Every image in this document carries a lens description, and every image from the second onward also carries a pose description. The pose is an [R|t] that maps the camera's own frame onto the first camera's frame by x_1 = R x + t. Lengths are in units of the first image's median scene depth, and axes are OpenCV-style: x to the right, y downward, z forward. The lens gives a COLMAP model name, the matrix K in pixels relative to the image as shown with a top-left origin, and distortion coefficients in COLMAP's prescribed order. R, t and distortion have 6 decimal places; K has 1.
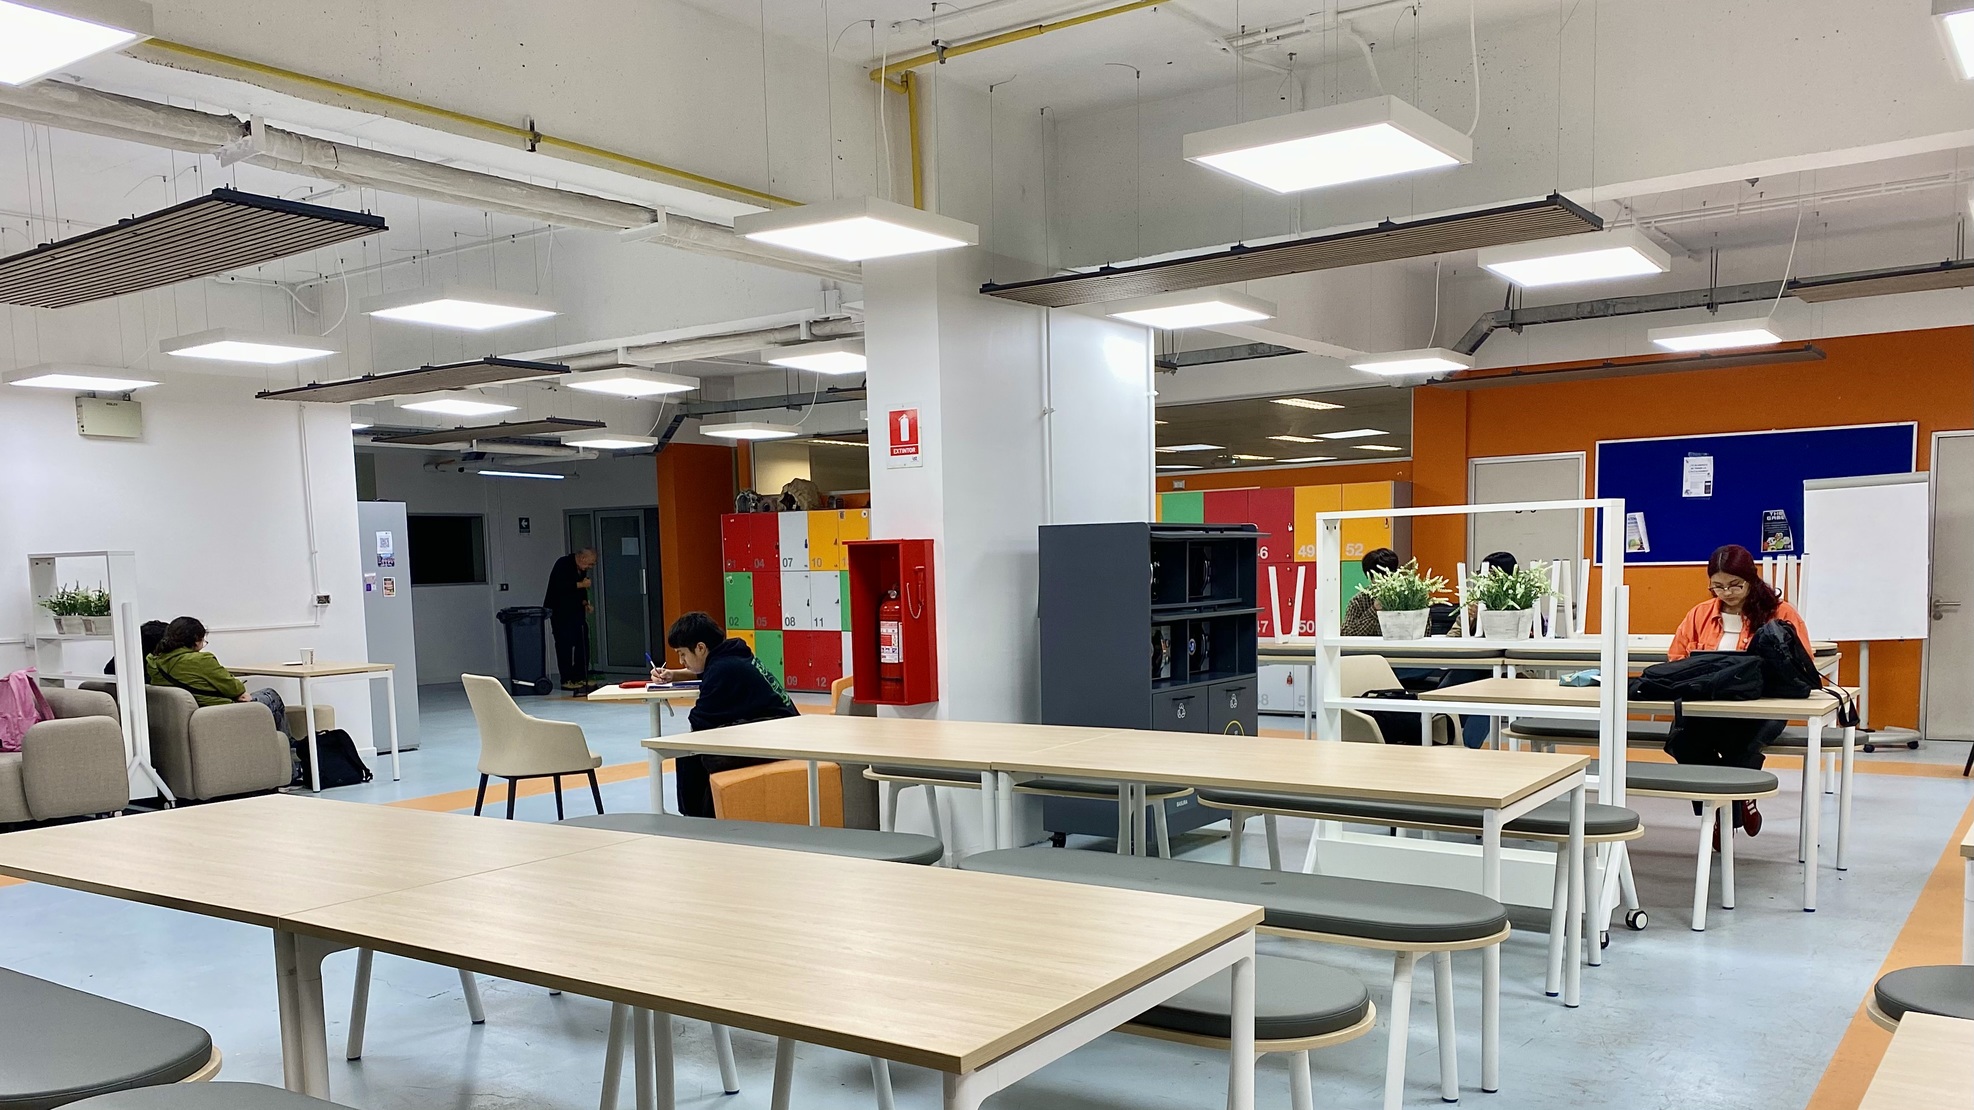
lens RADIAL K [[1536.8, 0, 987.0], [0, 1536.8, 555.0], [0, 0, 1]] dist [0.086471, -0.000213]
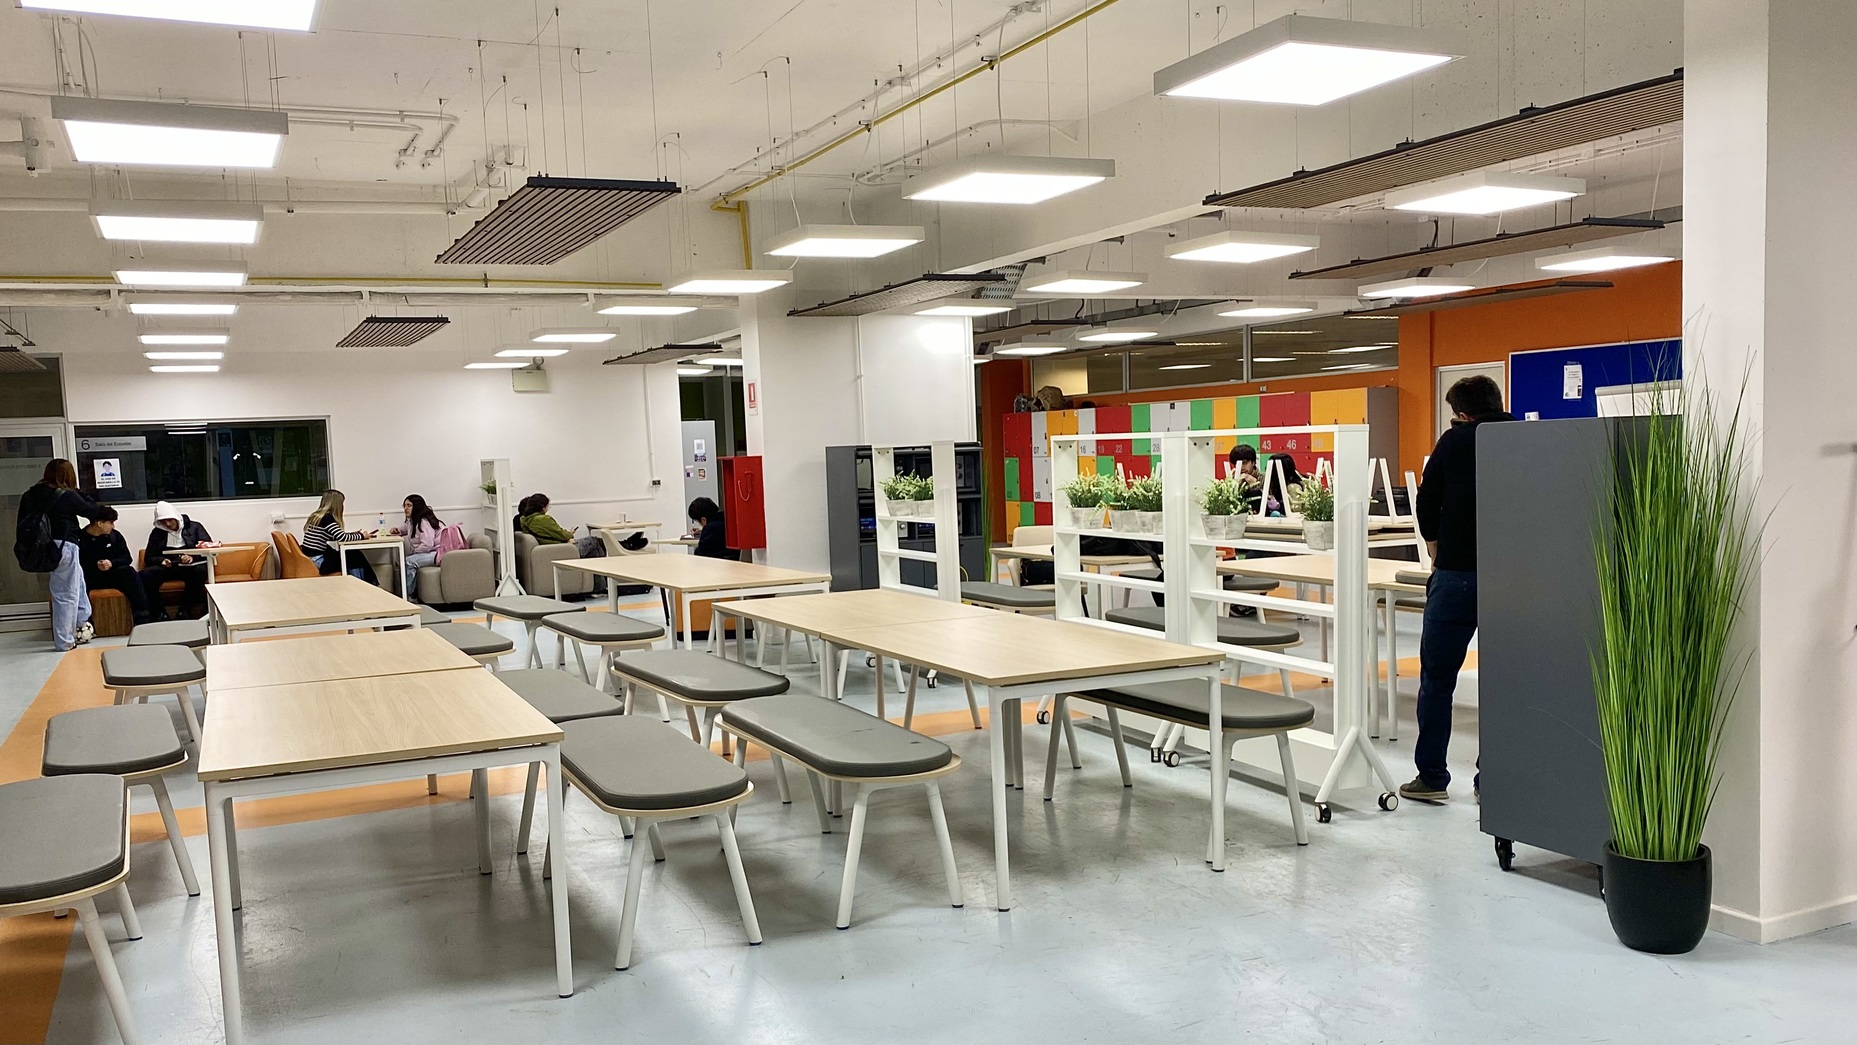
lens RADIAL K [[1520.5, 0, 928.5], [0, 1520.5, 522.5], [0, 0, 1]] dist [0.144223, -0.000085]
pose [[0.879578, 0.015754, -0.475494, 0.593609], [0.017934, 0.997643, 0.066228, -0.031174], [0.475417, -0.066780, 0.877222, -0.277388]]
